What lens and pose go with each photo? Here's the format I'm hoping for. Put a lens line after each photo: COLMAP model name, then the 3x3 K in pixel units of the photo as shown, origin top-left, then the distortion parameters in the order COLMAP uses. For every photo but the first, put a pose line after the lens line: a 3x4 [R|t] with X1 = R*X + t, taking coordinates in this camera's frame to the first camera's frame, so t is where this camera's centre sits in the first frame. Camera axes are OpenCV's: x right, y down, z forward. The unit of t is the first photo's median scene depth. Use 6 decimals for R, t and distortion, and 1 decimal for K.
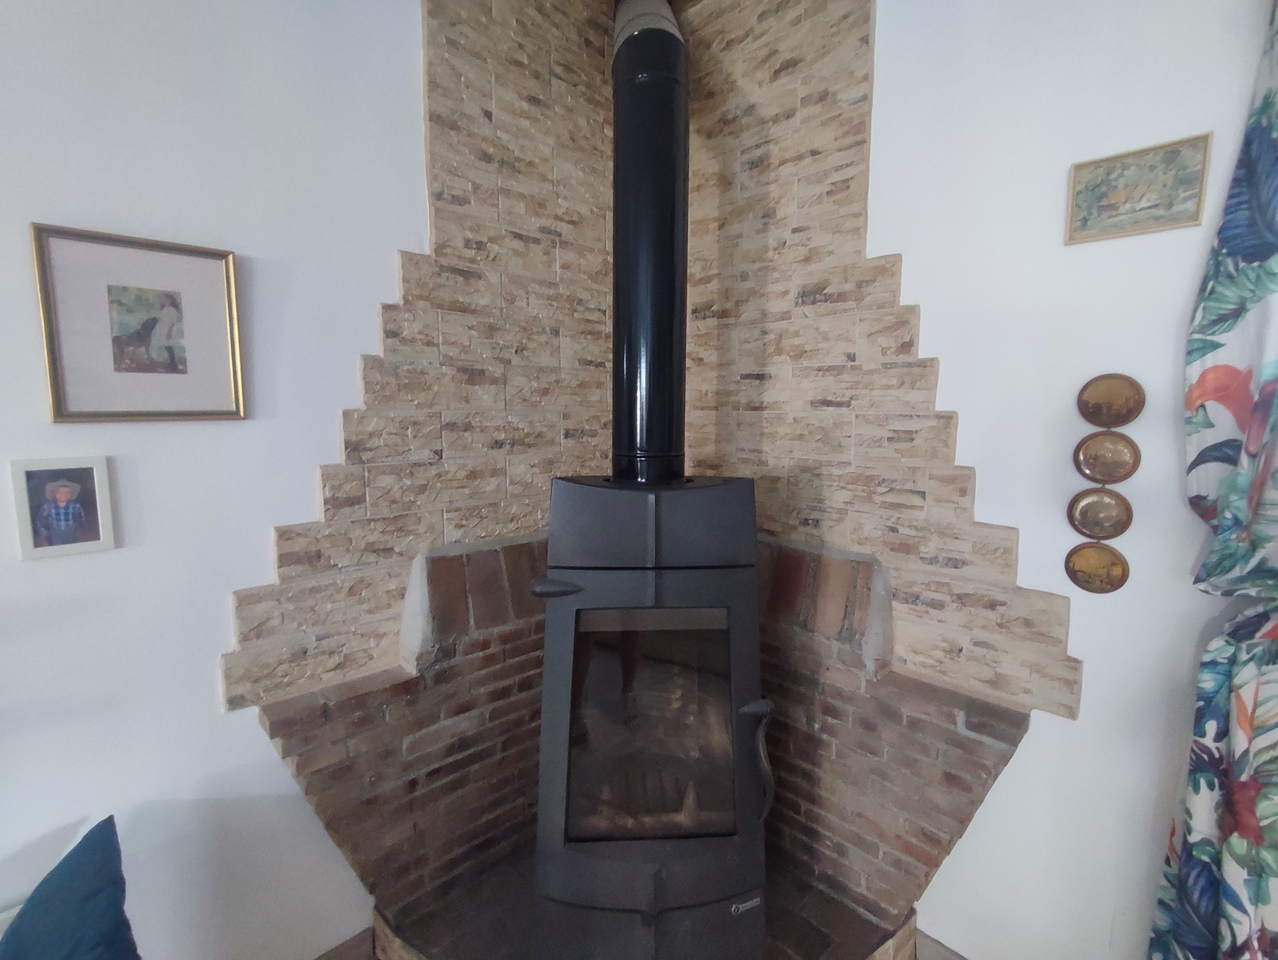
lens RADIAL K [[585.0, 0, 648.5], [0, 585.0, 472.5], [0, 0, 1]] dist [-0.003230, 0.000626]
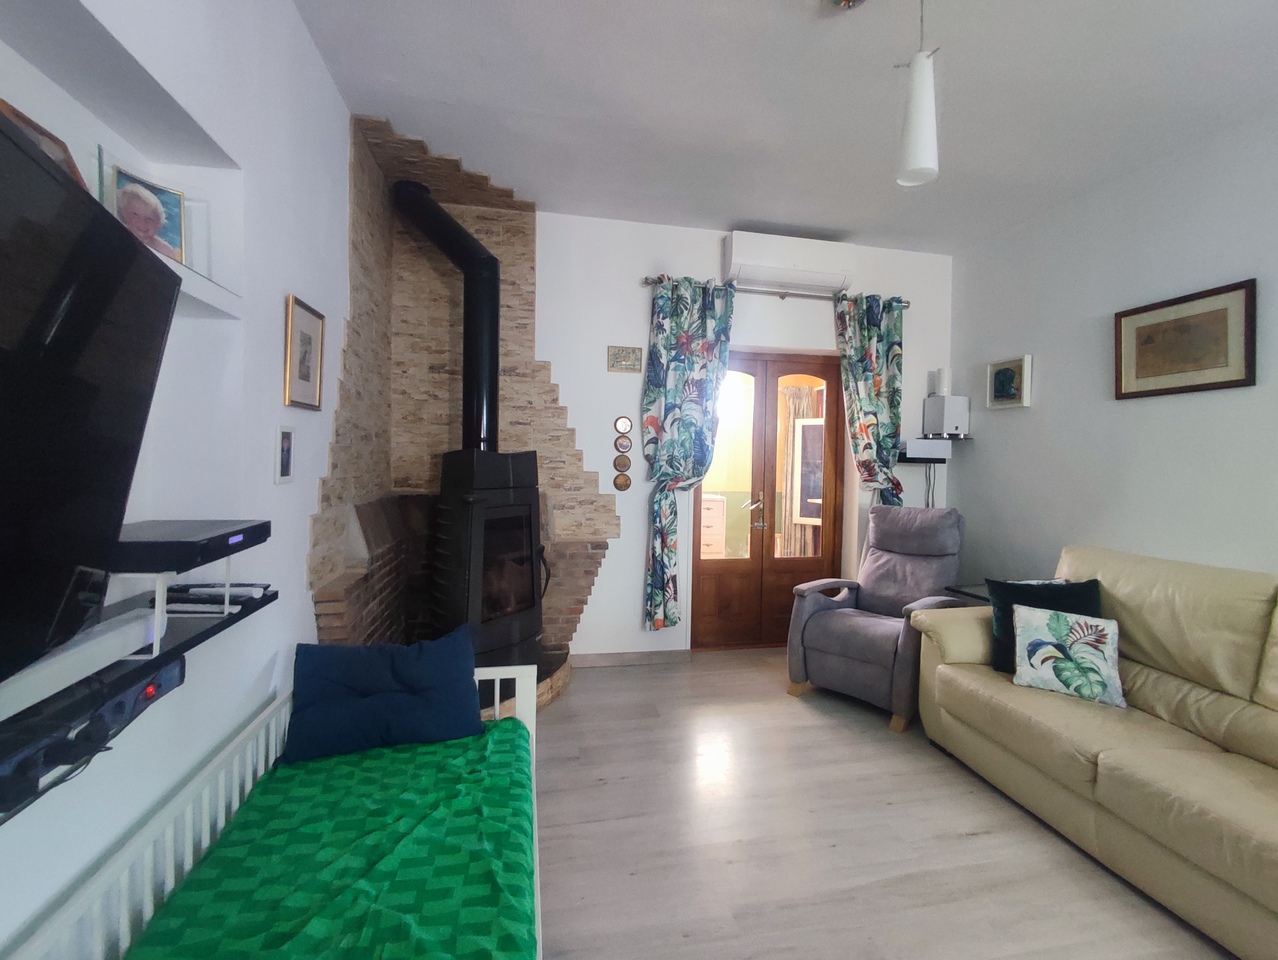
lens RADIAL K [[585.0, 0, 648.5], [0, 585.0, 472.5], [0, 0, 1]] dist [-0.003230, 0.000626]
pose [[0.552487, -0.018872, 0.833308, -1.475531], [0.078153, 0.996512, -0.029247, 0.194162], [-0.829850, 0.081284, 0.552035, -0.671852]]
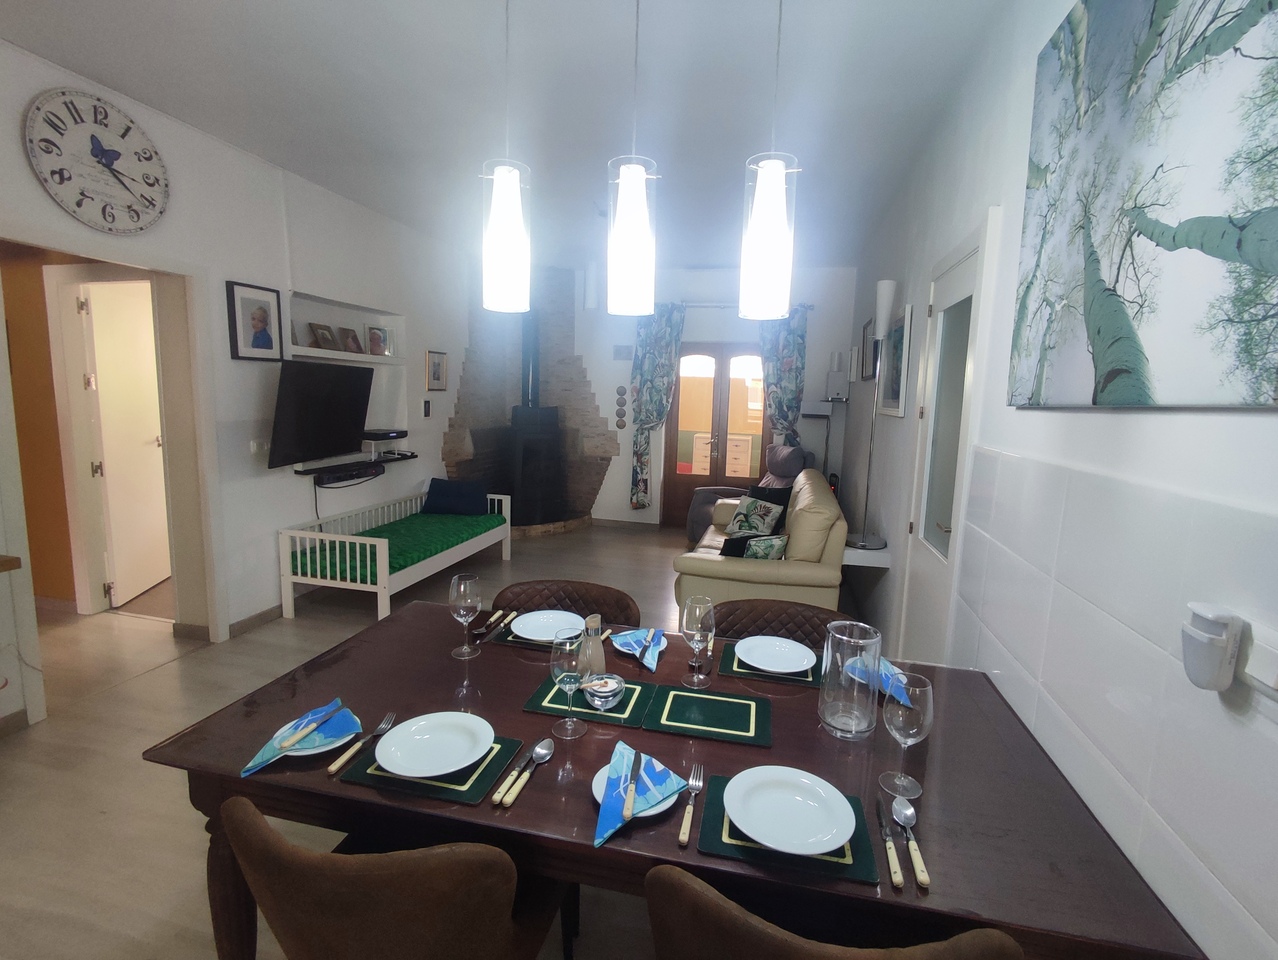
lens RADIAL K [[585.0, 0, 648.5], [0, 585.0, 472.5], [0, 0, 1]] dist [-0.003230, 0.000626]
pose [[0.848765, -0.051601, 0.526247, -1.597127], [0.032870, 0.998451, 0.044888, 0.334636], [-0.527748, -0.020802, 0.849146, -3.189130]]
